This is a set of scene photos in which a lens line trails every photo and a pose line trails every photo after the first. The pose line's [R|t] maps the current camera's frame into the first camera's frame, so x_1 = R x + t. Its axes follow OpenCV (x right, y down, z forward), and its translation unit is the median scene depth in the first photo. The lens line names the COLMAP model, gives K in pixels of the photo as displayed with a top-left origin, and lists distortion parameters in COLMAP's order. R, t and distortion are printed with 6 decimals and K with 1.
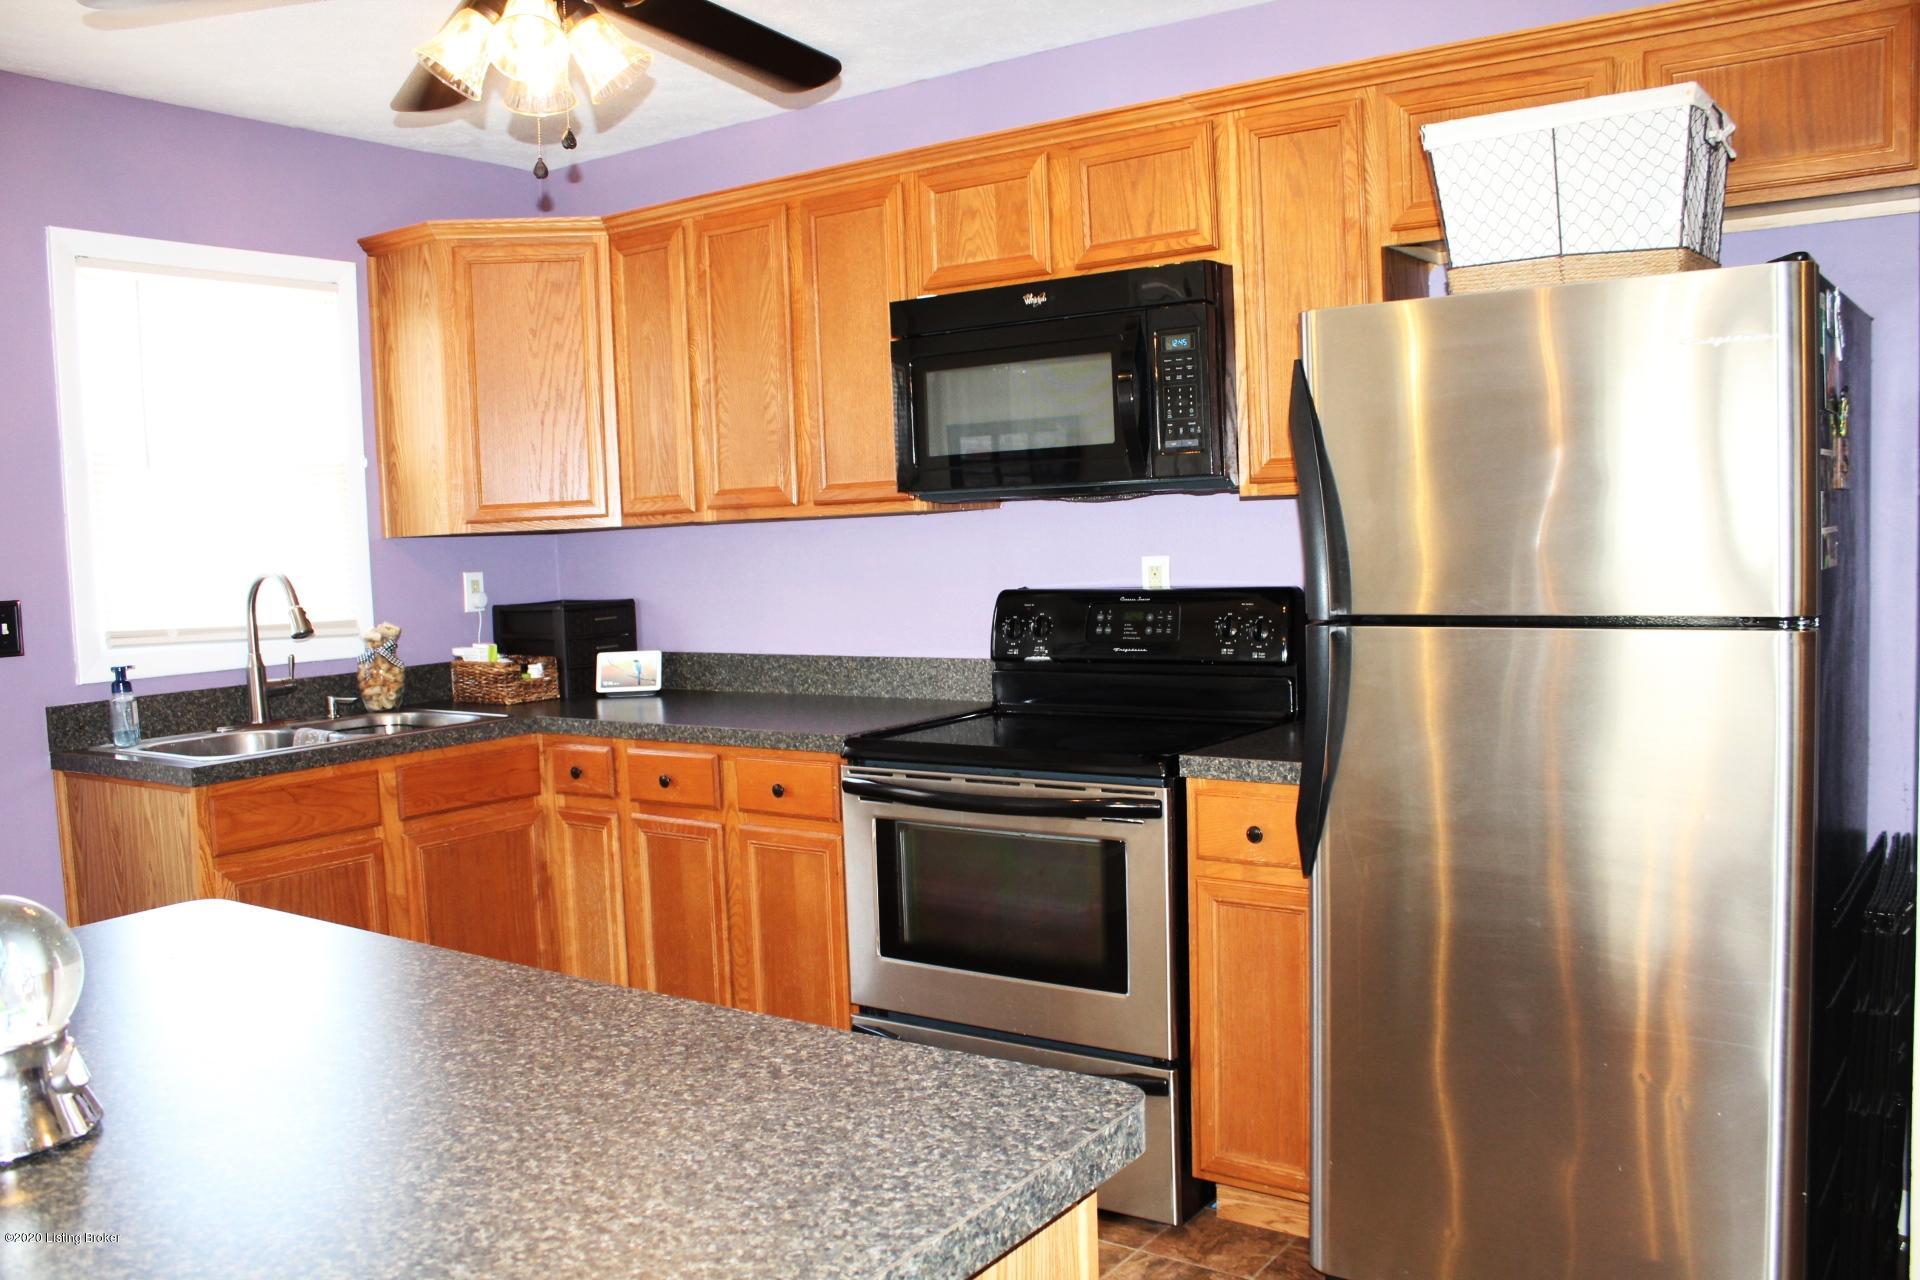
lens RADIAL K [[1627.0, 0, 938.0], [0, 1627.0, 676.4], [0, 0, 1]] dist [-0.111694, 0.073350]
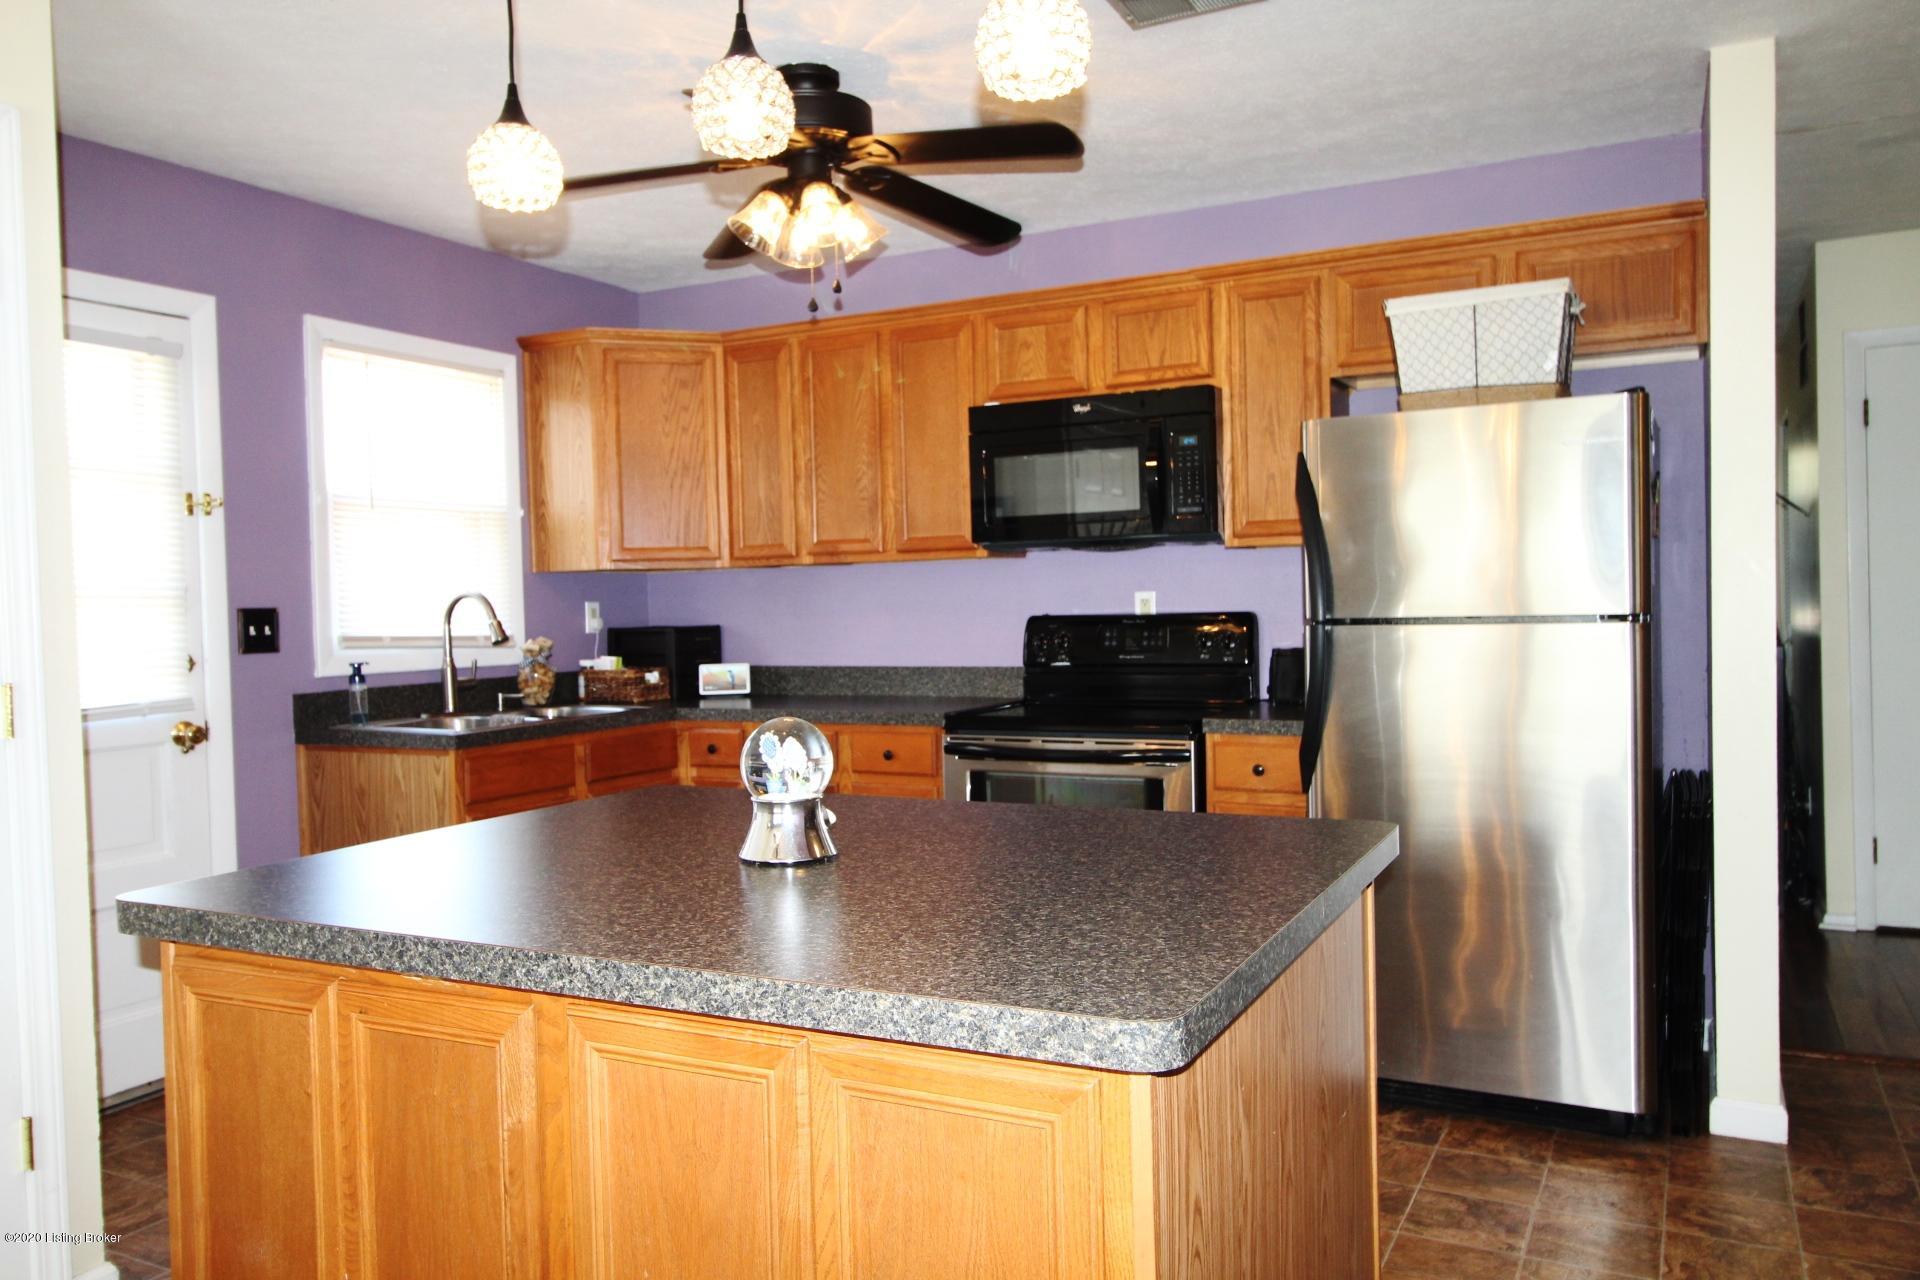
lens RADIAL K [[1409.2, 0, 961.7], [0, 1409.2, 653.7], [0, 0, 1]] dist [0.051151, -0.007169]
pose [[0.989541, 0.009547, 0.143939, -0.203963], [-0.001227, 0.998328, -0.057786, 0.051999], [-0.144250, 0.057005, 0.987898, -0.191362]]
